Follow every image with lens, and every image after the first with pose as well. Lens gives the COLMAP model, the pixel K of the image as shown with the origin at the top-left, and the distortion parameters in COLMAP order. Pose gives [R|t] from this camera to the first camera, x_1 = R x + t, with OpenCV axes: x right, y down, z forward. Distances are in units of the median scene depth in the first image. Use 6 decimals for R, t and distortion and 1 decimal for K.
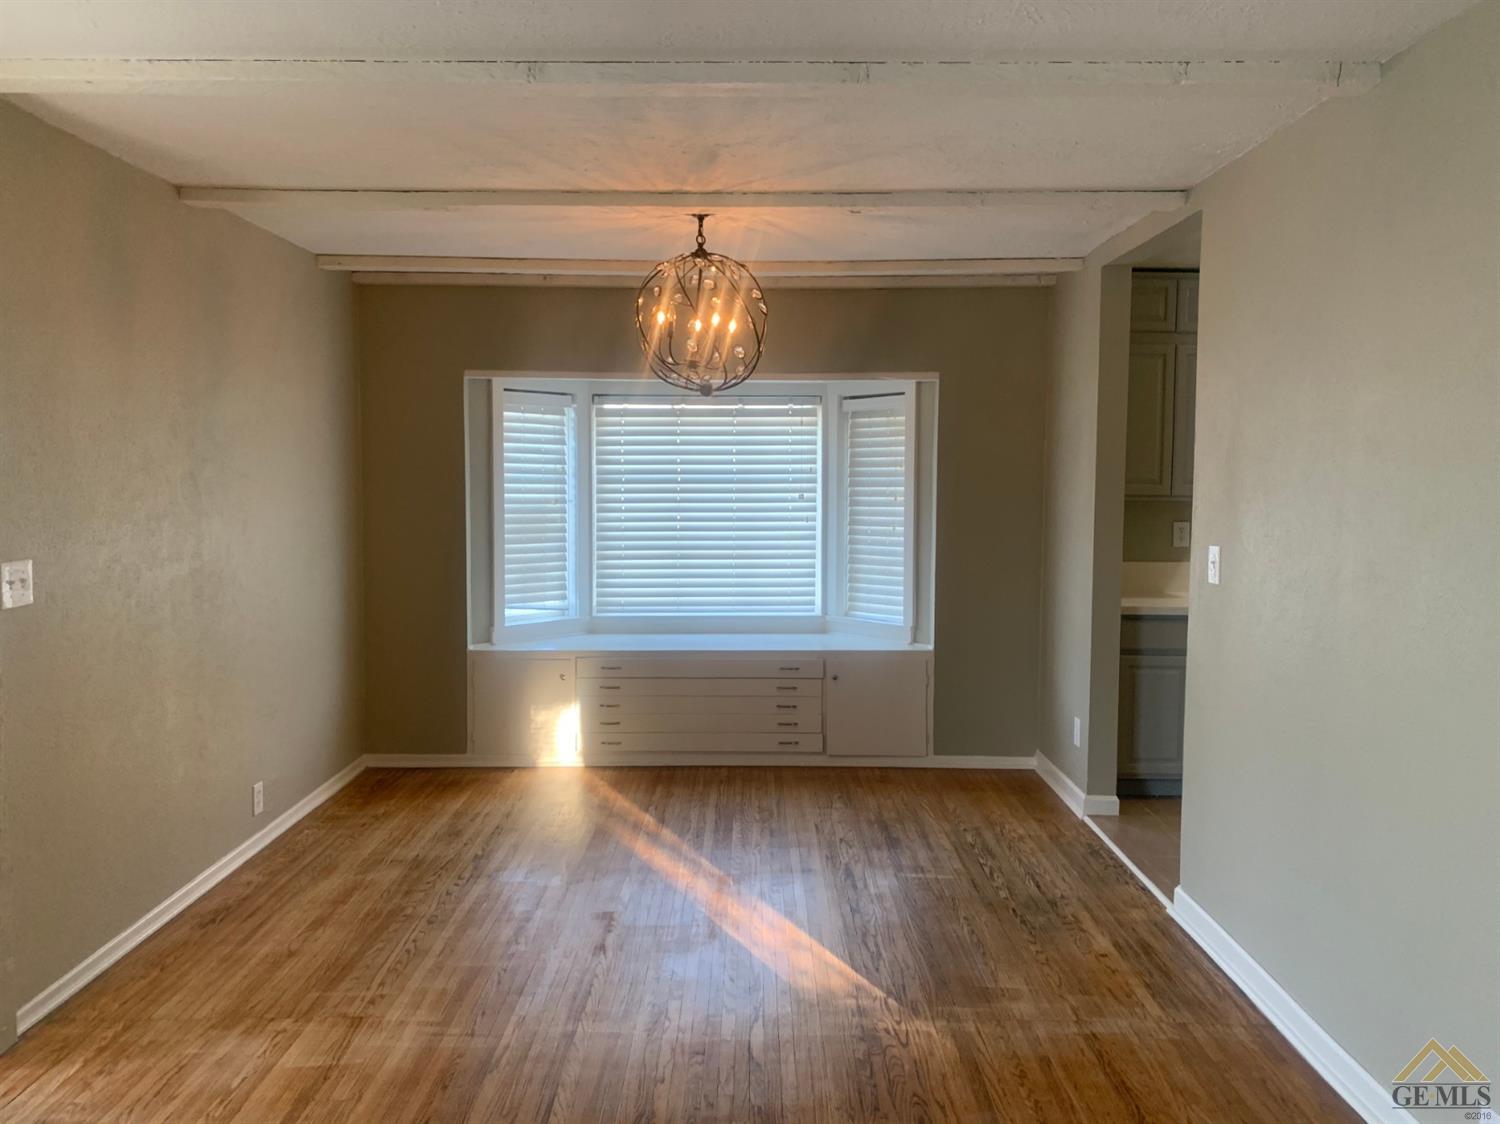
lens RADIAL K [[1140.7, 0, 747.2], [0, 1140.7, 560.6], [0, 0, 1]] dist [0.012422, 0.003303]
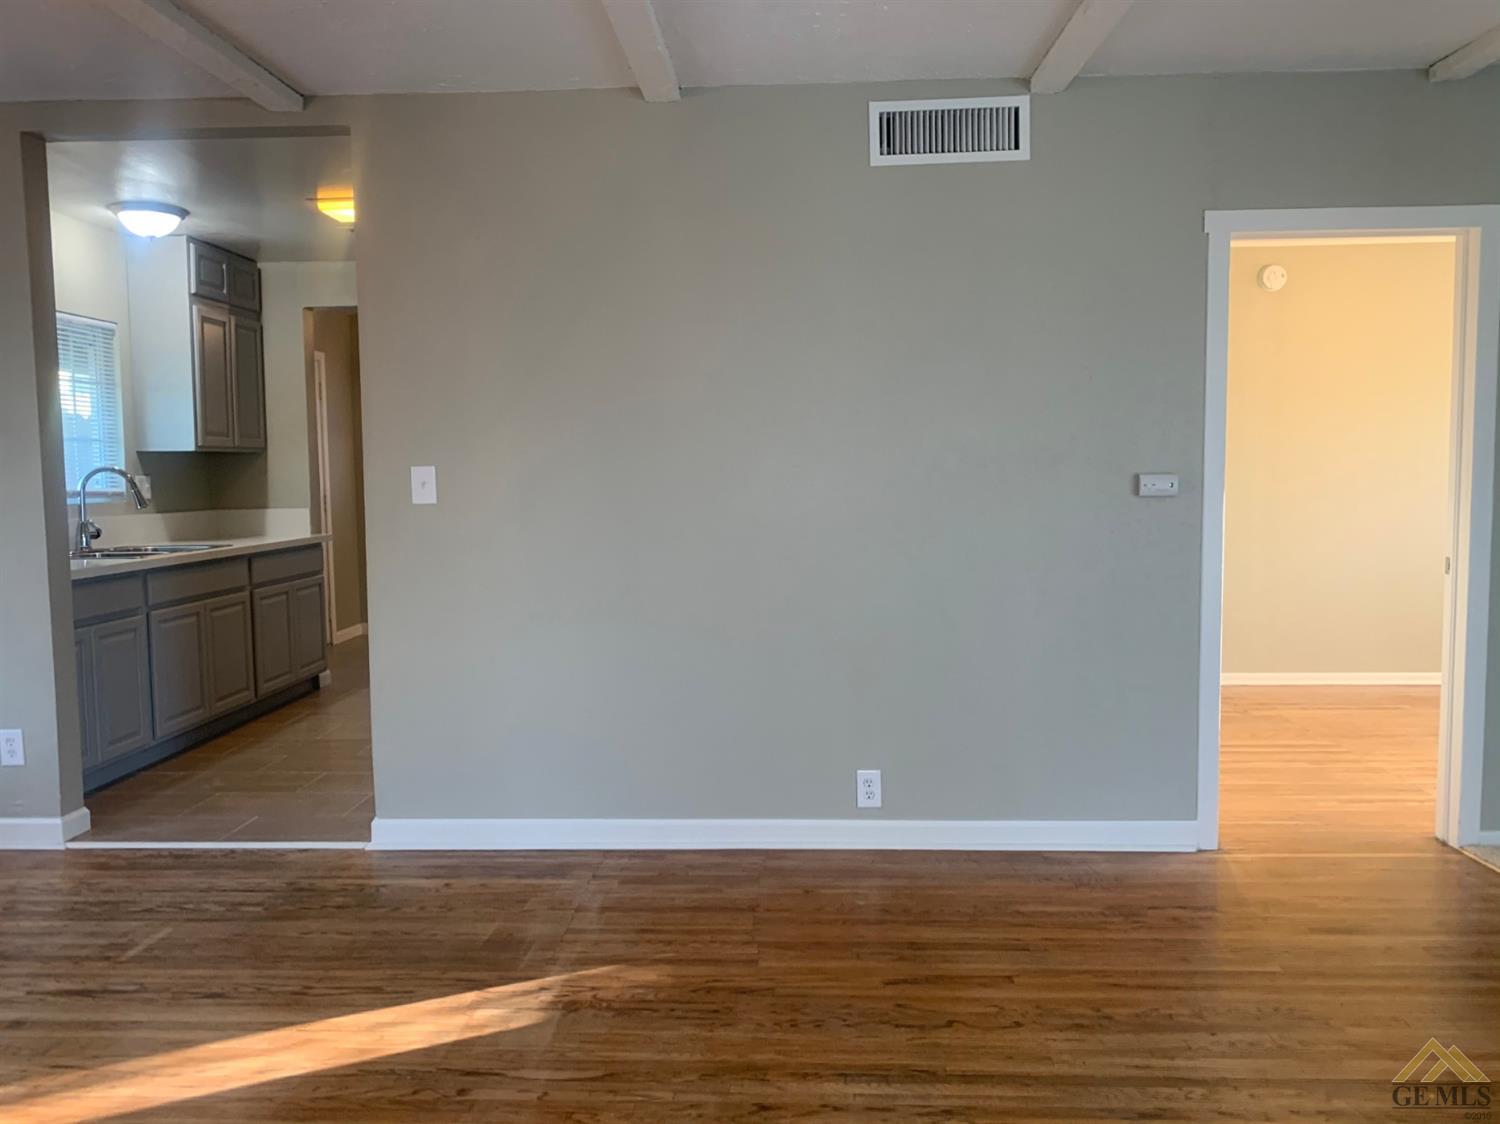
lens RADIAL K [[1140.7, 0, 747.9], [0, 1140.7, 559.7], [0, 0, 1]] dist [0.012422, 0.003303]
pose [[0.036324, -0.084171, 0.995789, -0.628257], [0.088809, 0.992776, 0.080677, 0.013118], [-0.995386, 0.085505, 0.043536, 0.677513]]
